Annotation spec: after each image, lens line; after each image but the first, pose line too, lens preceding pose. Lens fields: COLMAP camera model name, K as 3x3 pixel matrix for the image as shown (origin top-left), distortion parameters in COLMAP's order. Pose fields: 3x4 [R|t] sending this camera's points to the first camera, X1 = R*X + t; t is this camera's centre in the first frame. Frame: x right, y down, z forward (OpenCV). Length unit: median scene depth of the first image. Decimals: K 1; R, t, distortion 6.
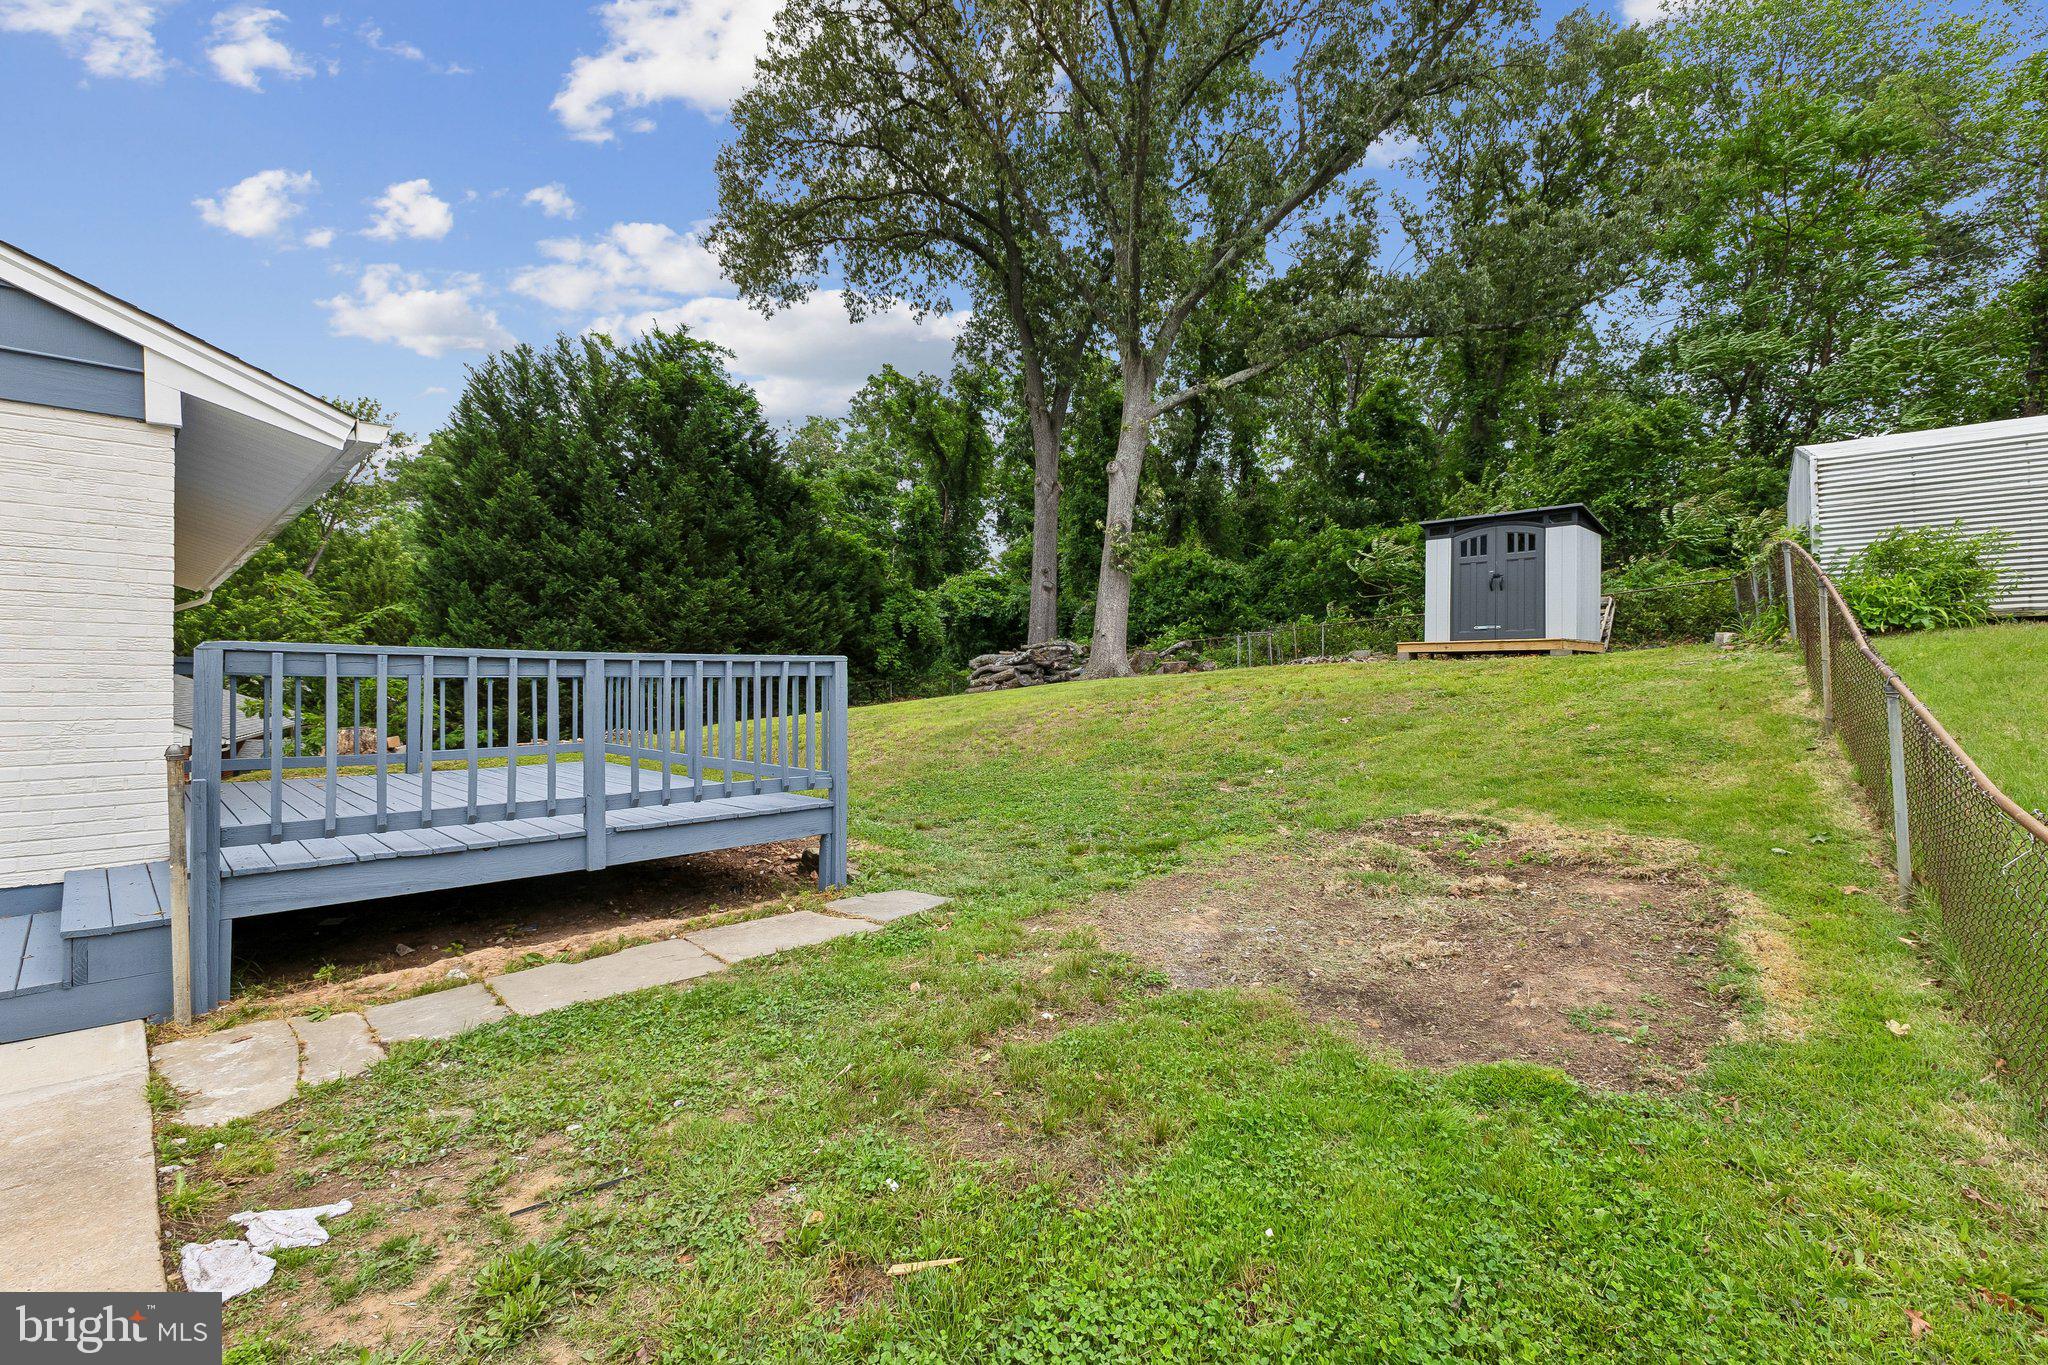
lens RADIAL K [[893.1, 0, 1028.1], [0, 893.1, 684.2], [0, 0, 1]] dist [0.011547, 0.000137]
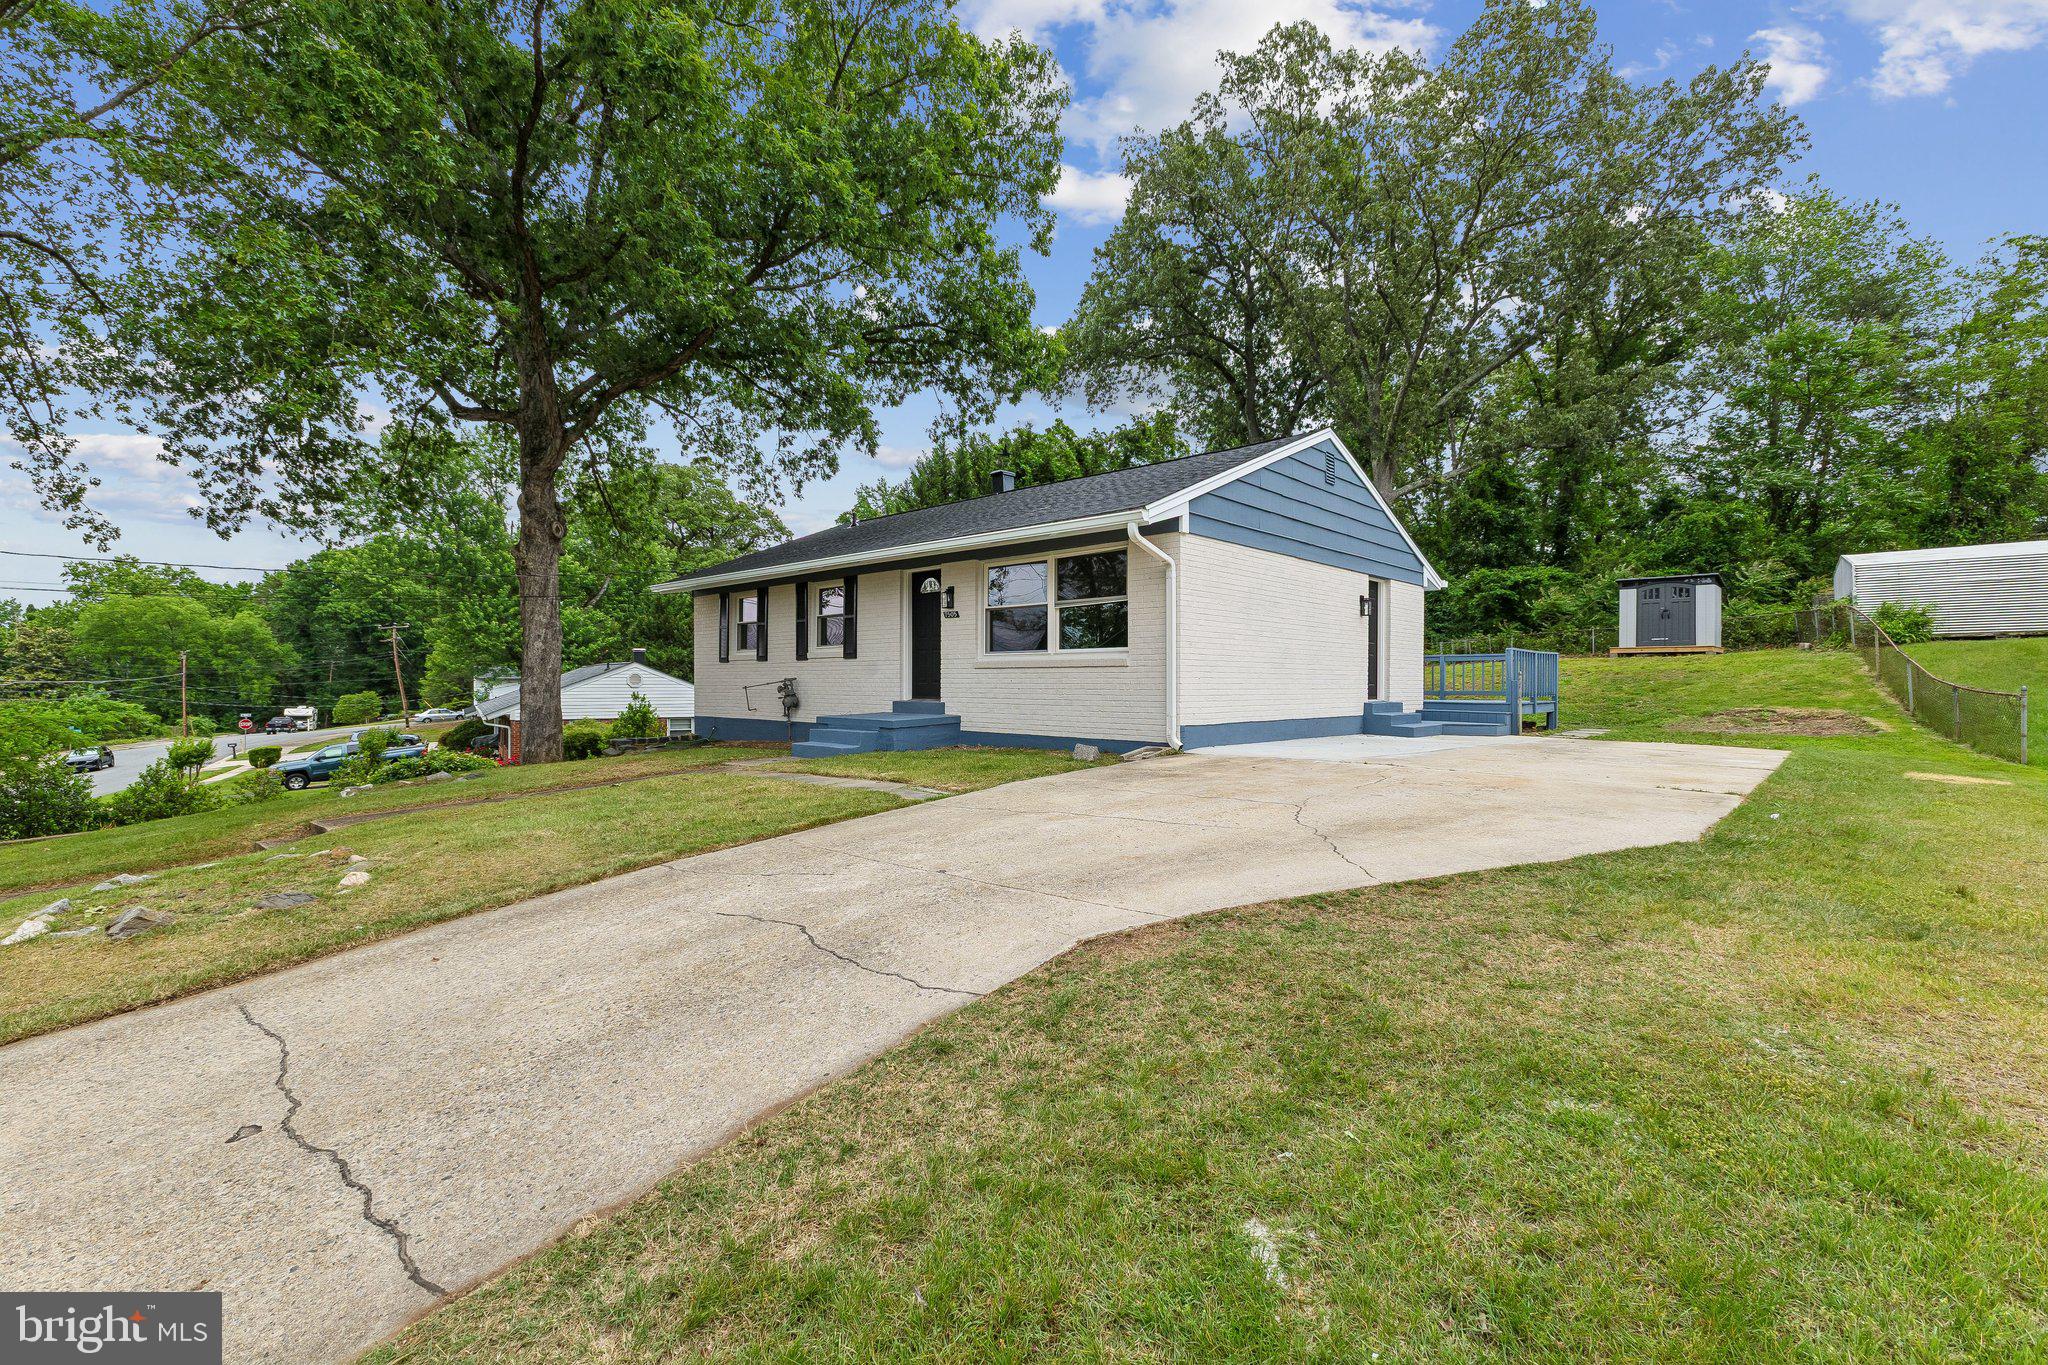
lens RADIAL K [[893.1, 0, 1022.9], [0, 893.1, 681.5], [0, 0, 1]] dist [0.011547, 0.000137]
pose [[0.999440, -0.001546, 0.033411, -0.834763], [0.001730, 0.999983, -0.005495, 0.030194], [-0.033402, 0.005550, 0.999427, -0.769292]]
